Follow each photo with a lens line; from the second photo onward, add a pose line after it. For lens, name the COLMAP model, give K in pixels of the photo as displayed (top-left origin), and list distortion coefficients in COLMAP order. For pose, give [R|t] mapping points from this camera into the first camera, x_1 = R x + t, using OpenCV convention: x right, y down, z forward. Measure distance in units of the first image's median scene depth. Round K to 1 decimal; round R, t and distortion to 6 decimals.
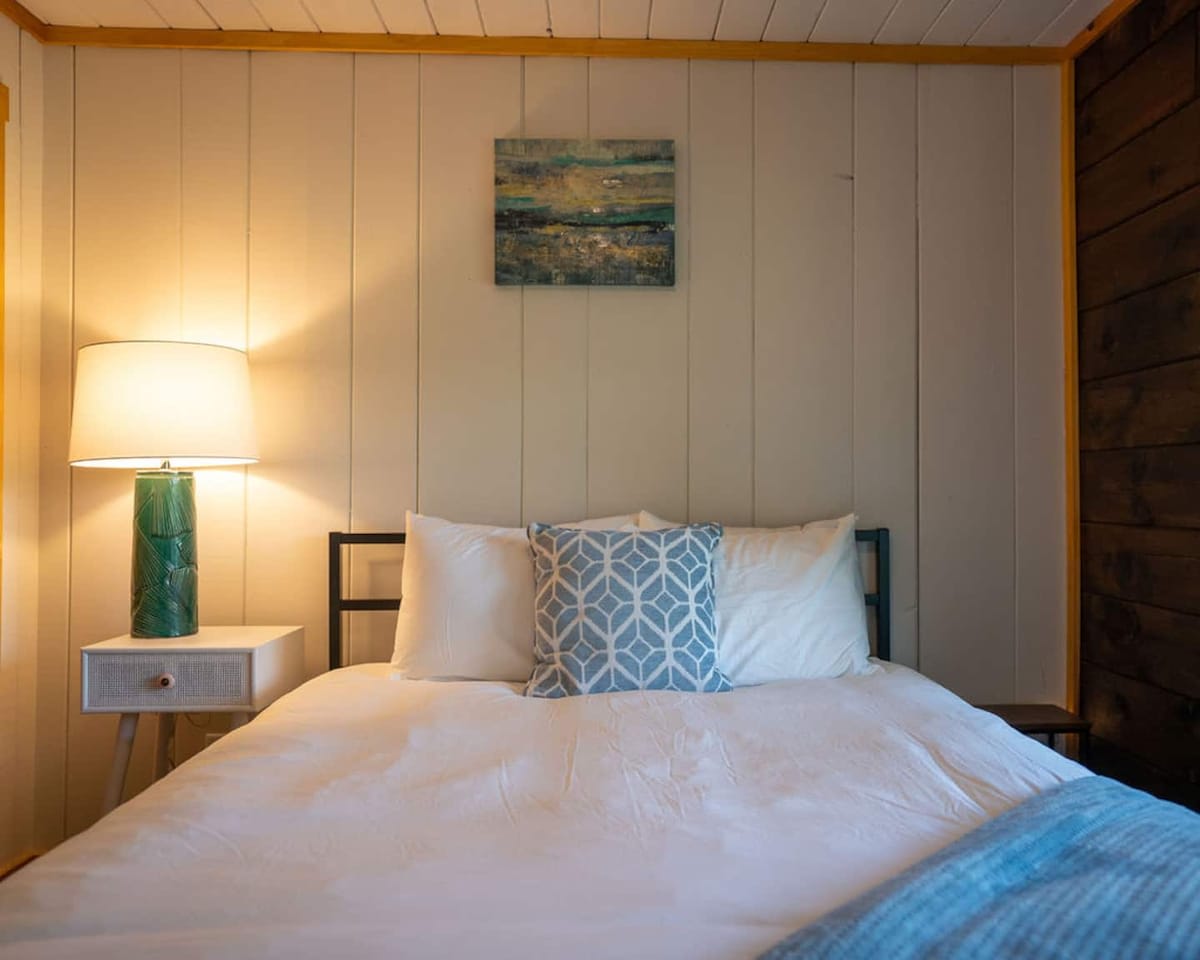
lens RADIAL K [[1101.4, 0, 601.6], [0, 1101.4, 498.7], [0, 0, 1]] dist [0.015204, 0.020626]
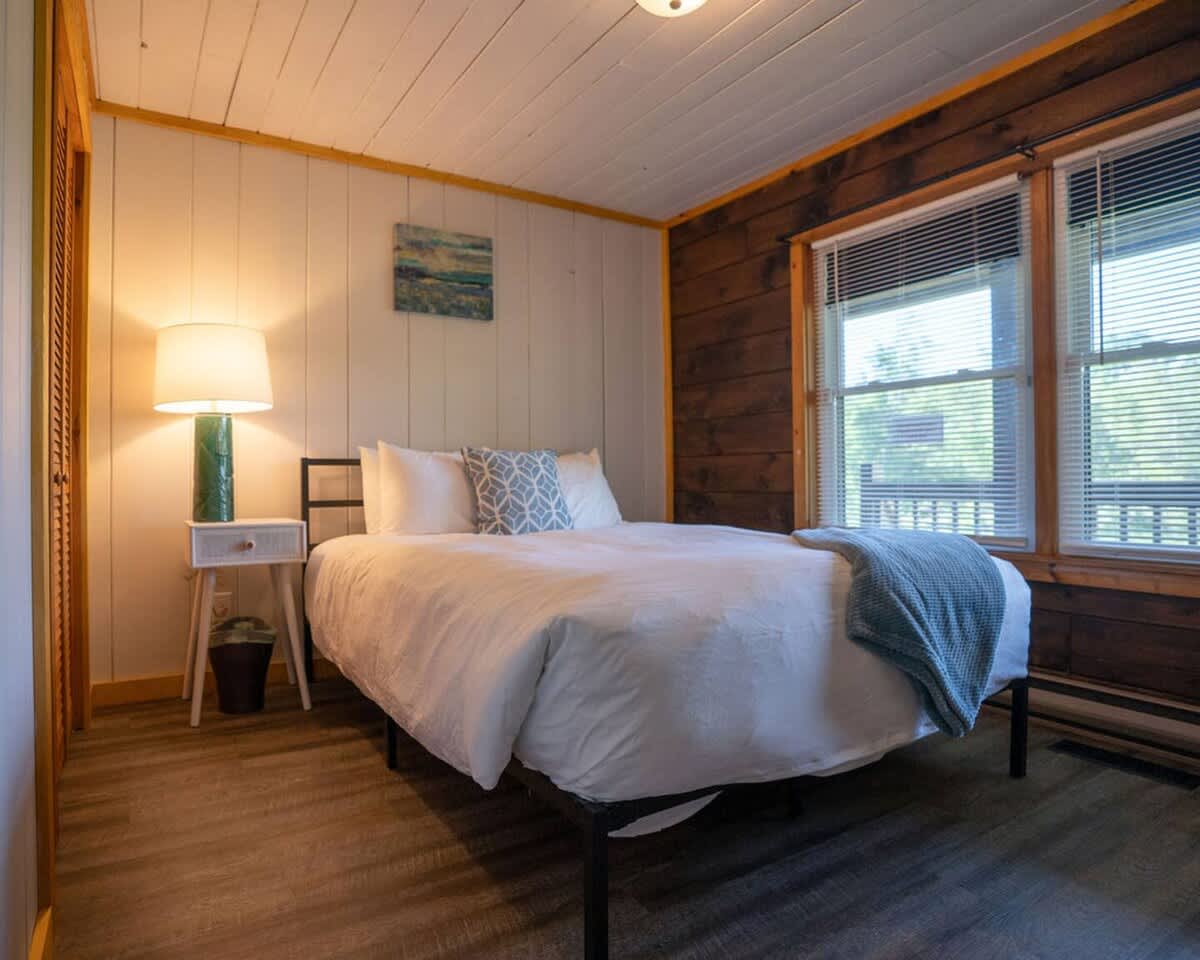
lens RADIAL K [[789.3, 0, 600.0], [0, 789.3, 480.0], [0, 0, 1]] dist [-0.031682, -0.000030]
pose [[0.856878, -0.008736, 0.515446, -0.445793], [0.012003, 0.999923, -0.003007, 0.068551], [-0.515380, 0.008764, 0.856917, -0.168263]]
